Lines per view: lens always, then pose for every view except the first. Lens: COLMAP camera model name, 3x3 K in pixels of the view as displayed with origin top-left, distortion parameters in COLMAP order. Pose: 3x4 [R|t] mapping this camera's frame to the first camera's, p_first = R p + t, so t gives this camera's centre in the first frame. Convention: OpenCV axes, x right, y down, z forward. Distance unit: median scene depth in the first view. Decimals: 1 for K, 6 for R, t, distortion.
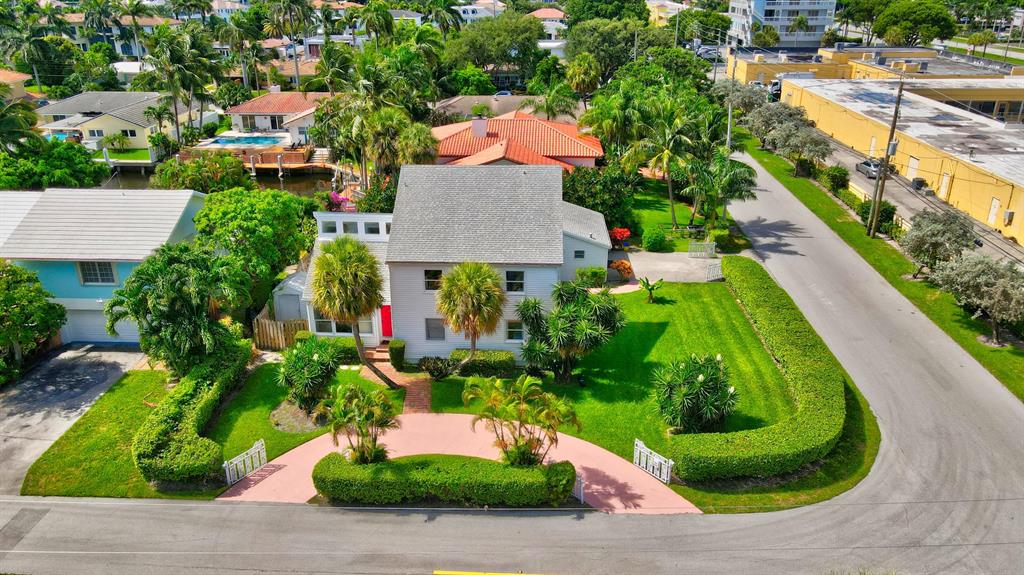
lens RADIAL K [[755.4, 0, 506.6], [0, 755.4, 287.3], [0, 0, 1]] dist [-0.006480, 0.041263]
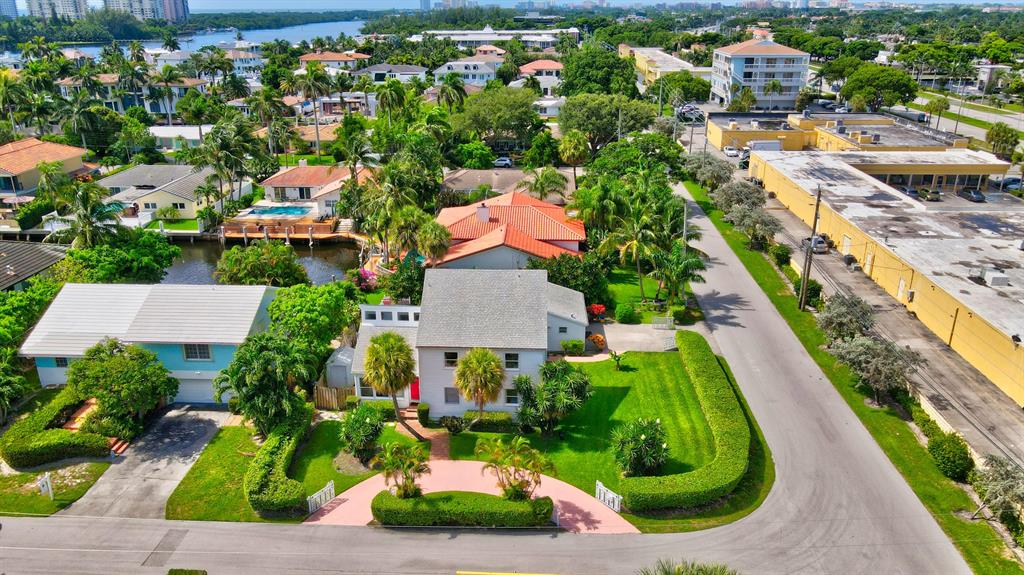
lens RADIAL K [[755.4, 0, 506.6], [0, 755.4, 287.3], [0, 0, 1]] dist [-0.006480, 0.041263]
pose [[0.999998, 0.001272, 0.001514, -0.000330], [-0.001216, 0.999352, -0.035970, -0.083551], [-0.001559, 0.035968, 0.999352, -0.324264]]
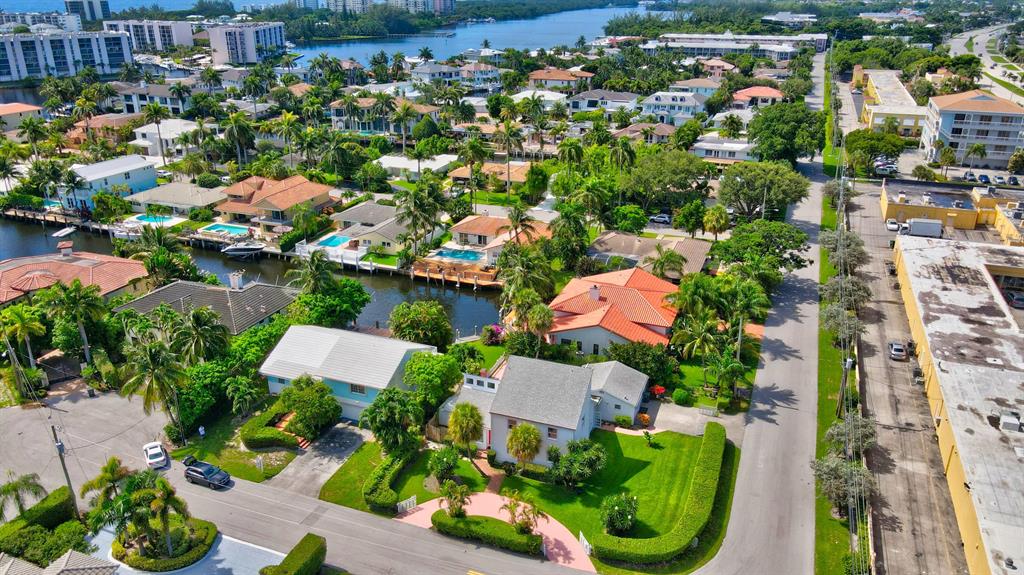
lens RADIAL K [[758.5, 0, 507.3], [0, 758.5, 287.4], [0, 0, 1]] dist [-0.019500, 0.052951]
pose [[0.949841, 0.121082, -0.288342, 0.380473], [-0.124504, 0.992198, 0.006514, -0.343613], [0.286881, 0.029713, 0.957505, -0.813615]]
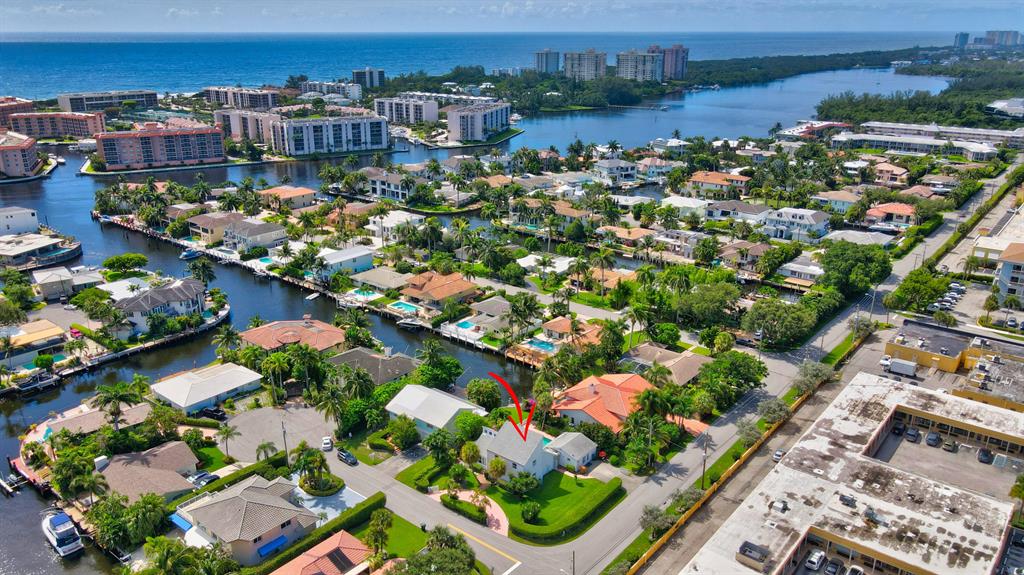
lens RADIAL K [[758.5, 0, 507.3], [0, 758.5, 287.4], [0, 0, 1]] dist [-0.019500, 0.052951]
pose [[0.805848, 0.198242, -0.557951, 1.674682], [-0.232501, 0.972547, 0.009749, -0.788996], [0.544566, 0.121868, 0.829817, -1.928635]]
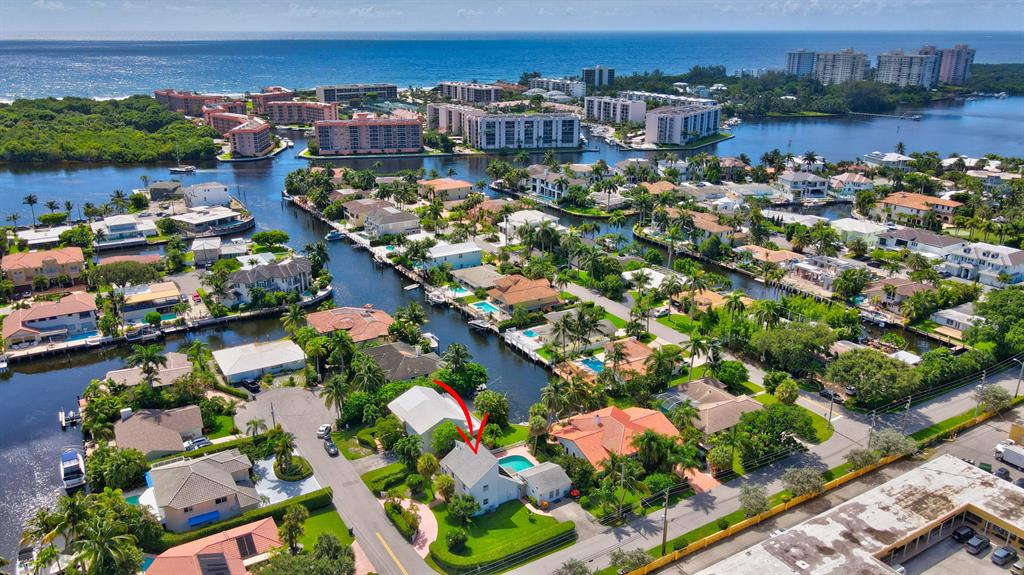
lens RADIAL K [[758.5, 0, 507.3], [0, 758.5, 287.4], [0, 0, 1]] dist [-0.019500, 0.052951]
pose [[0.563461, 0.275721, -0.778774, 2.329395], [-0.321276, 0.941593, 0.100916, -1.161159], [0.761113, 0.193340, 0.619134, -1.042798]]
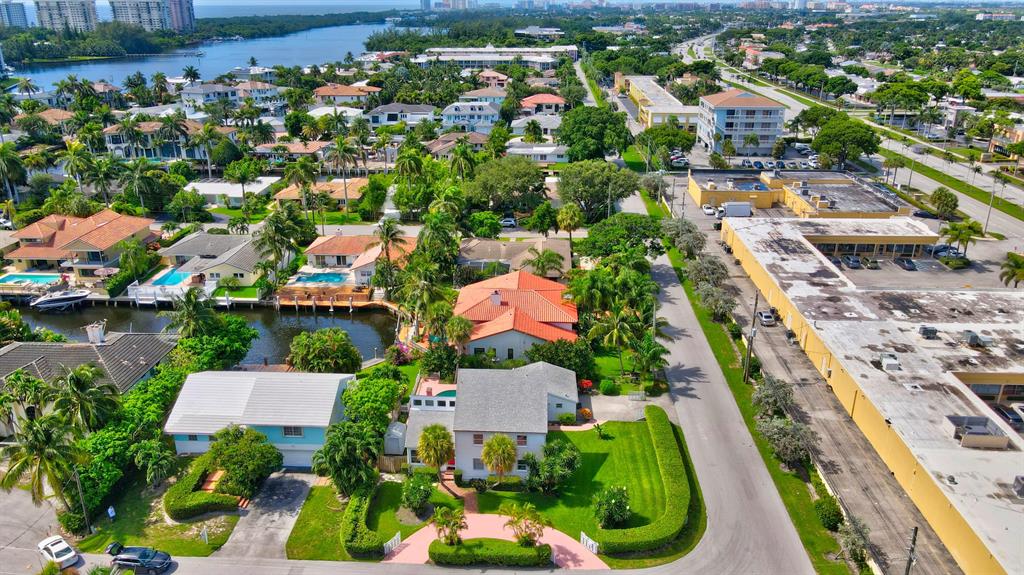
lens RADIAL K [[755.4, 0, 506.6], [0, 755.4, 287.3], [0, 0, 1]] dist [-0.006480, 0.041263]
pose [[0.999993, 0.002676, 0.002473, -0.029973], [-0.002596, 0.999486, -0.031955, -0.303161], [-0.002558, 0.031948, 0.999486, -0.819818]]
